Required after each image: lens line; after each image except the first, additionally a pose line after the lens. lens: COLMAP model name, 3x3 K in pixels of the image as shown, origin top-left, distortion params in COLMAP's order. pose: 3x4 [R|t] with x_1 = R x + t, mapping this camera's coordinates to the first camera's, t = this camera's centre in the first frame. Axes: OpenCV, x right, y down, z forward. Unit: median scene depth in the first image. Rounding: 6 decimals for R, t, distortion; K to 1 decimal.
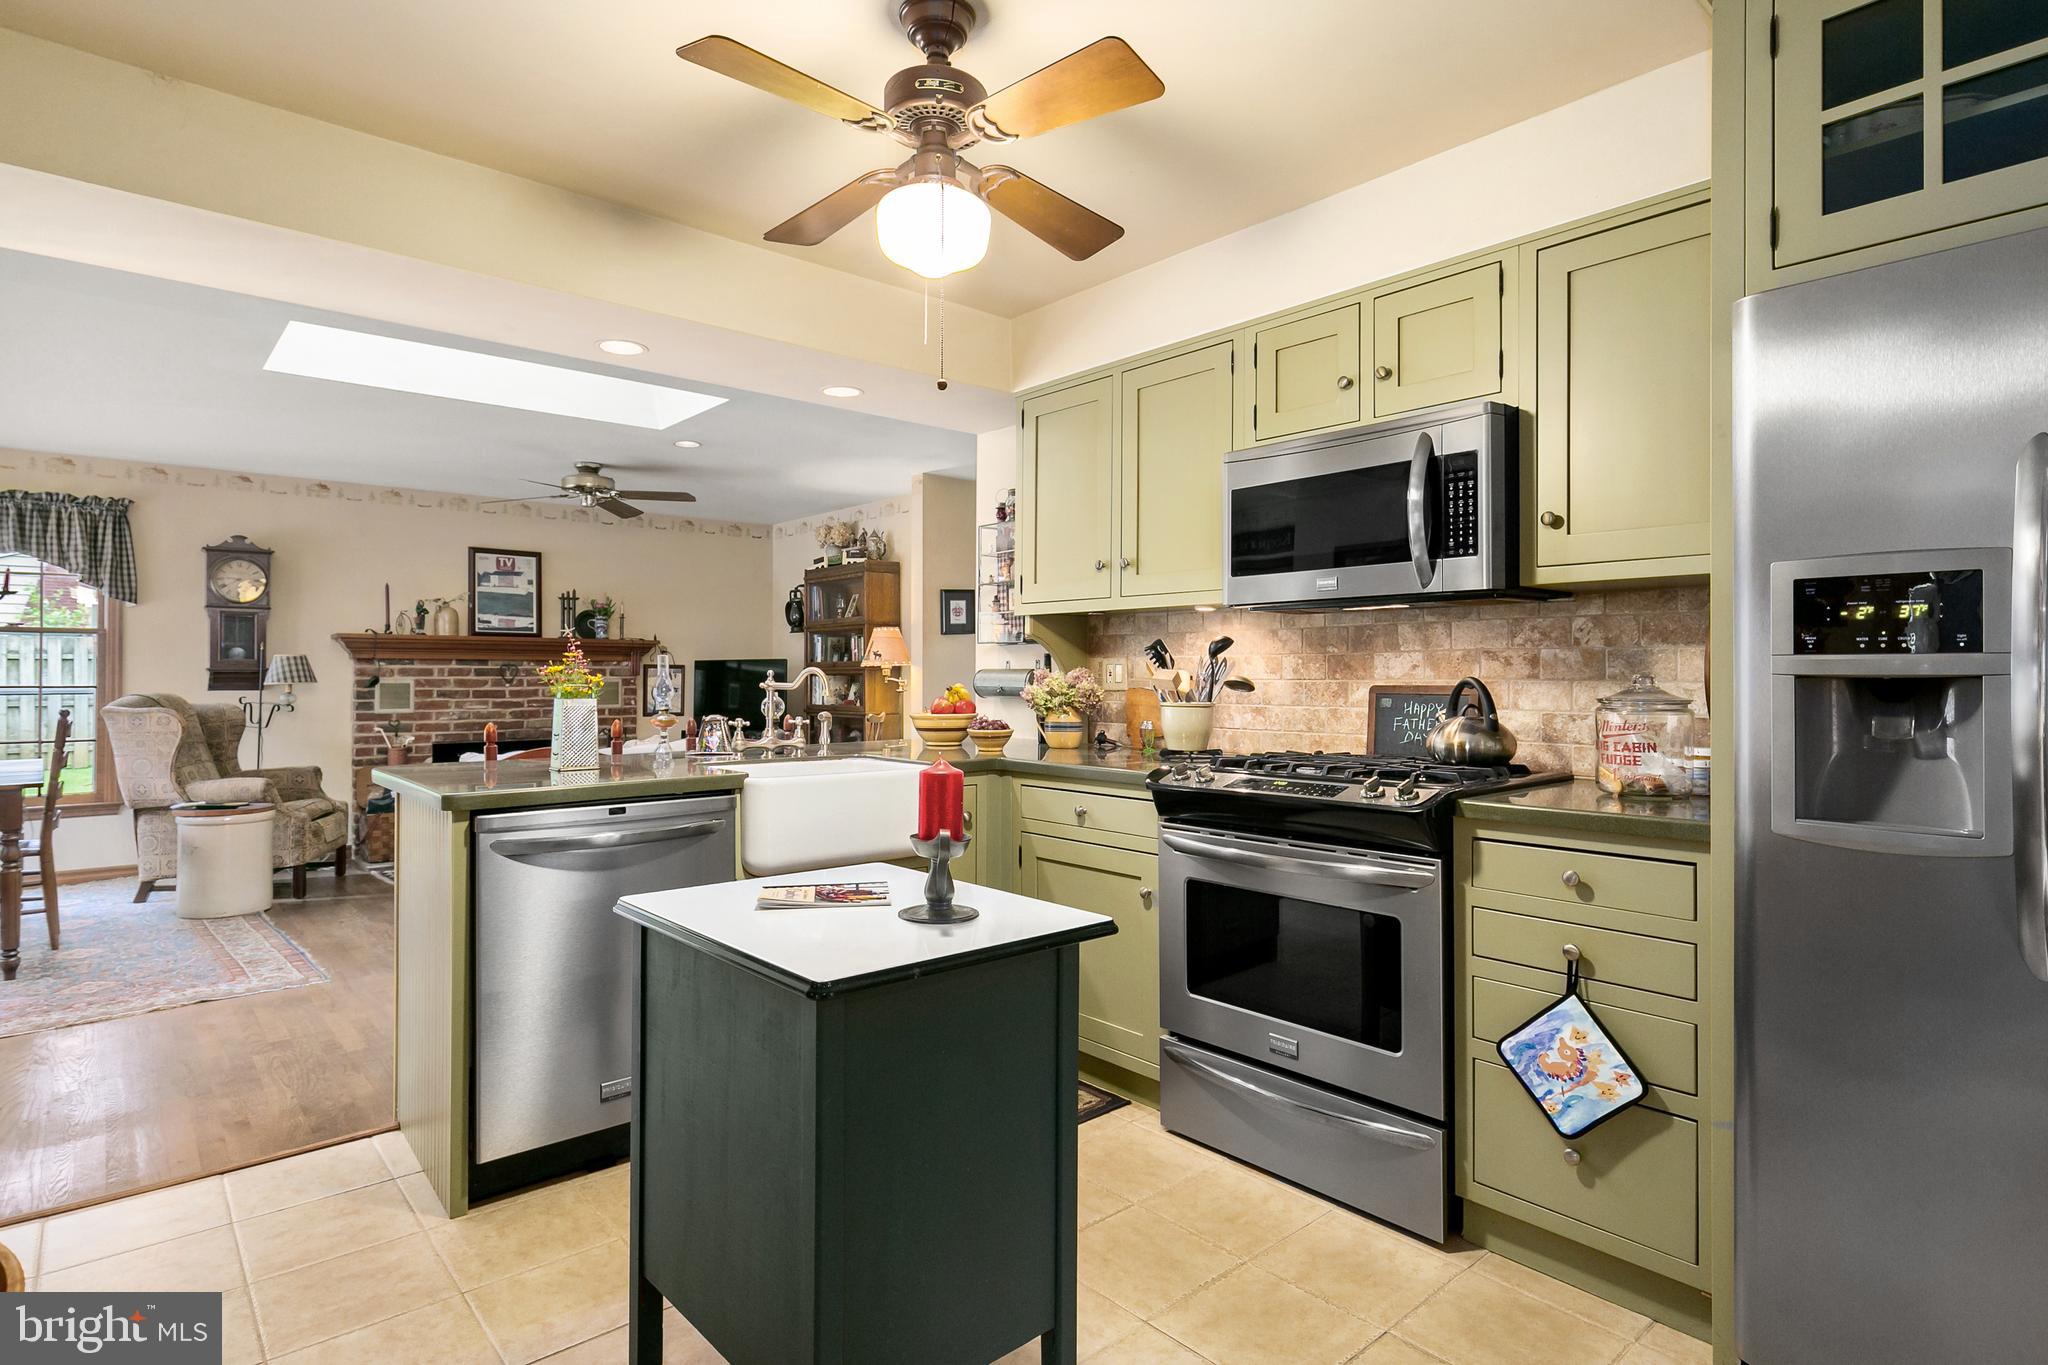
lens RADIAL K [[1058.7, 0, 1031.7], [0, 1058.7, 659.5], [0, 0, 1]] dist [-0.003199, 0.000233]
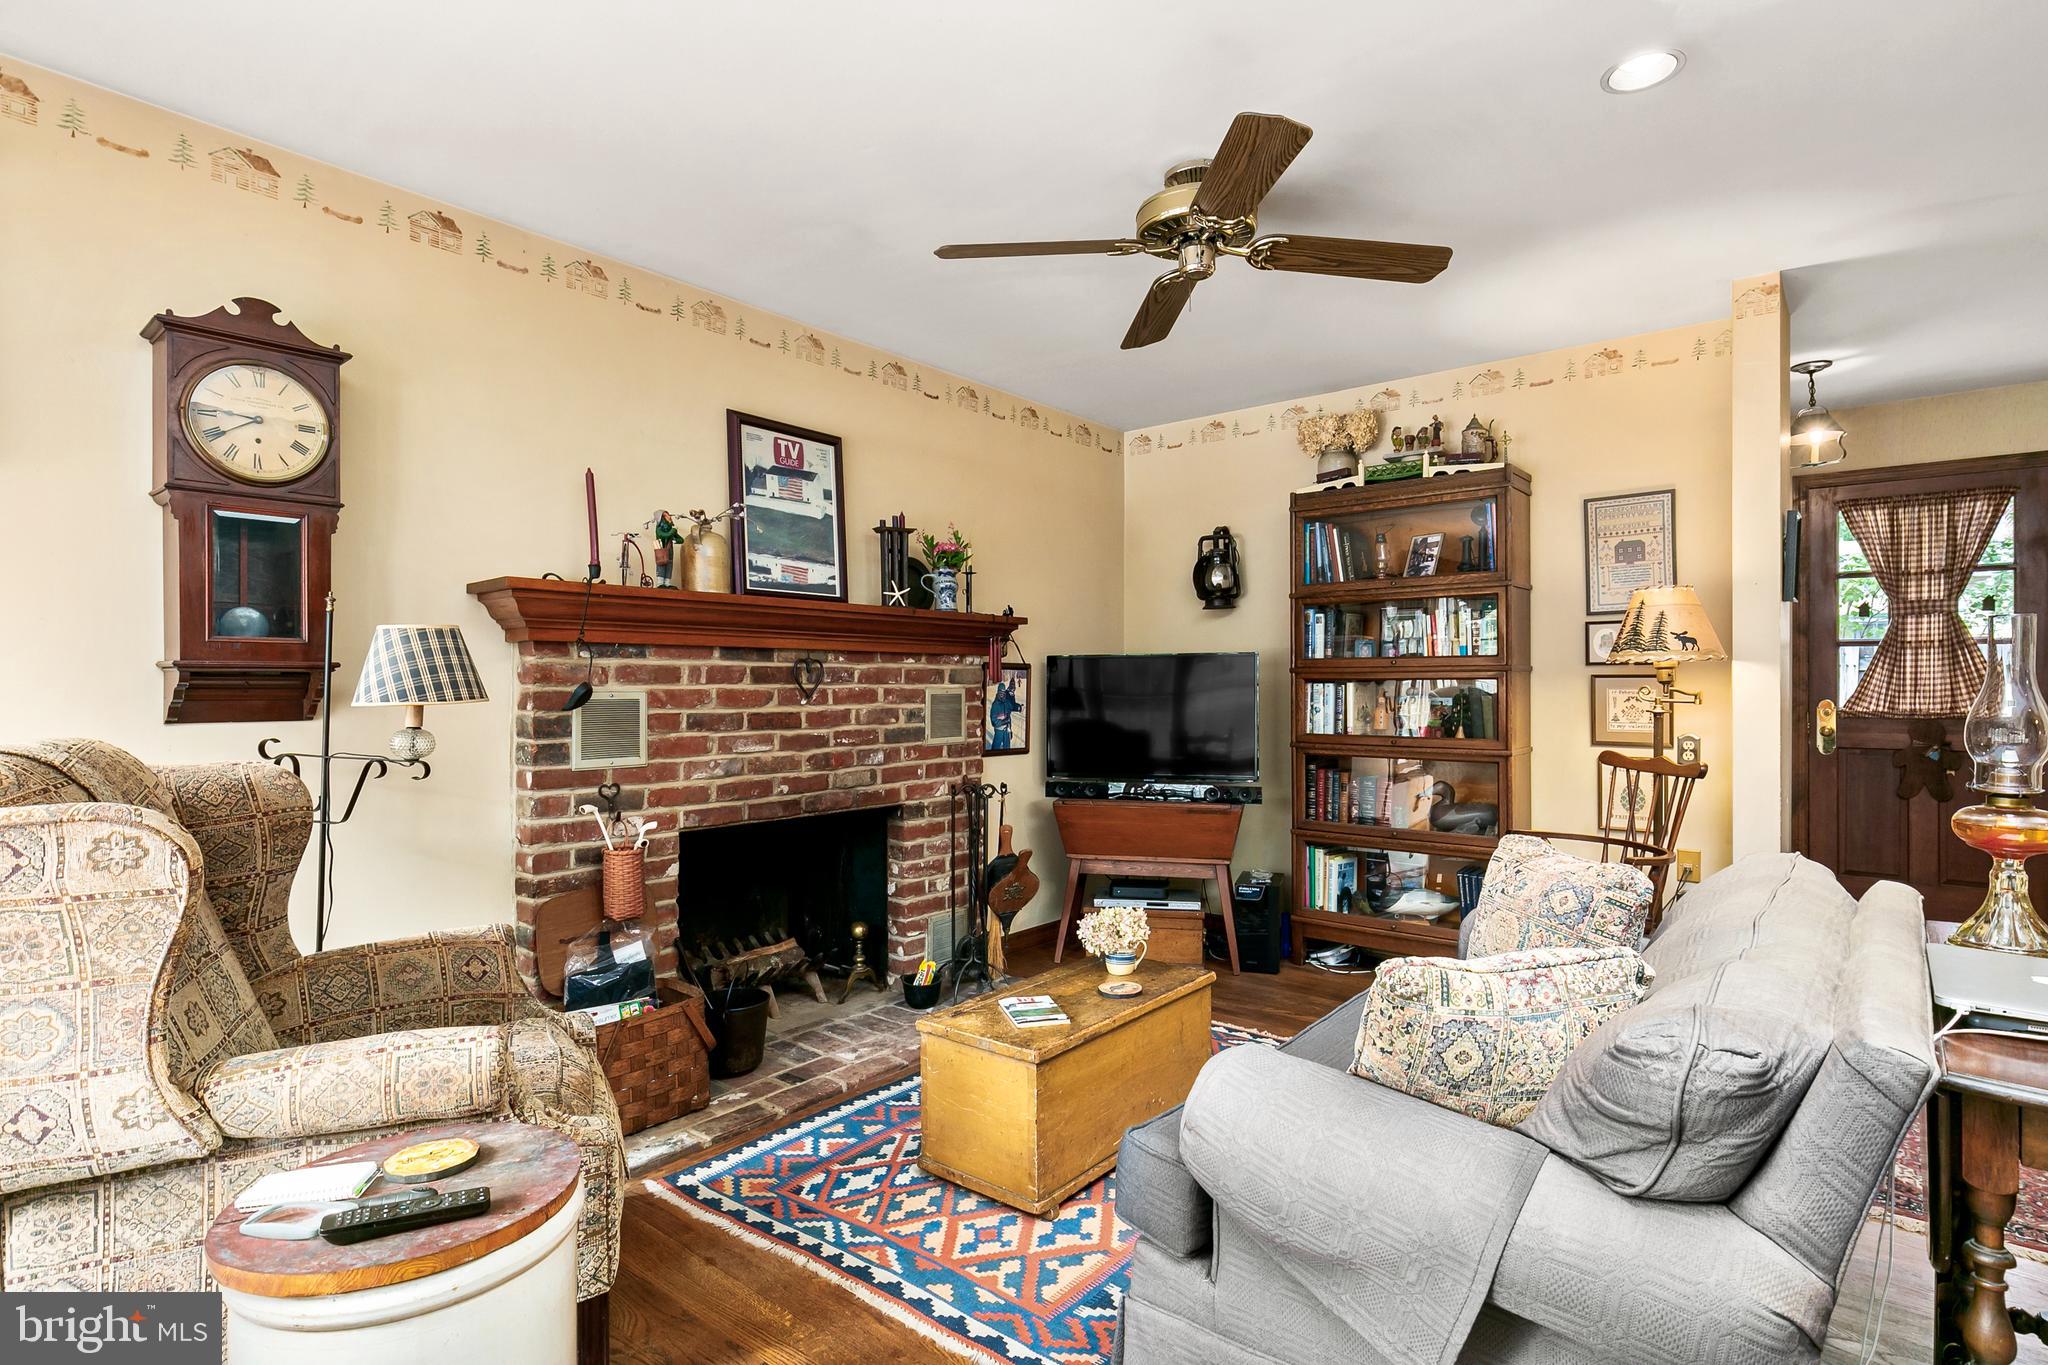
lens RADIAL K [[1015.9, 0, 1030.6], [0, 1015.9, 683.0], [0, 0, 1]] dist [0.000831, -0.000821]
pose [[0.986886, 0.000328, 0.161419, -0.521390], [-0.002792, 0.999883, 0.015043, 0.009162], [-0.161395, -0.015296, 0.986771, 0.583744]]
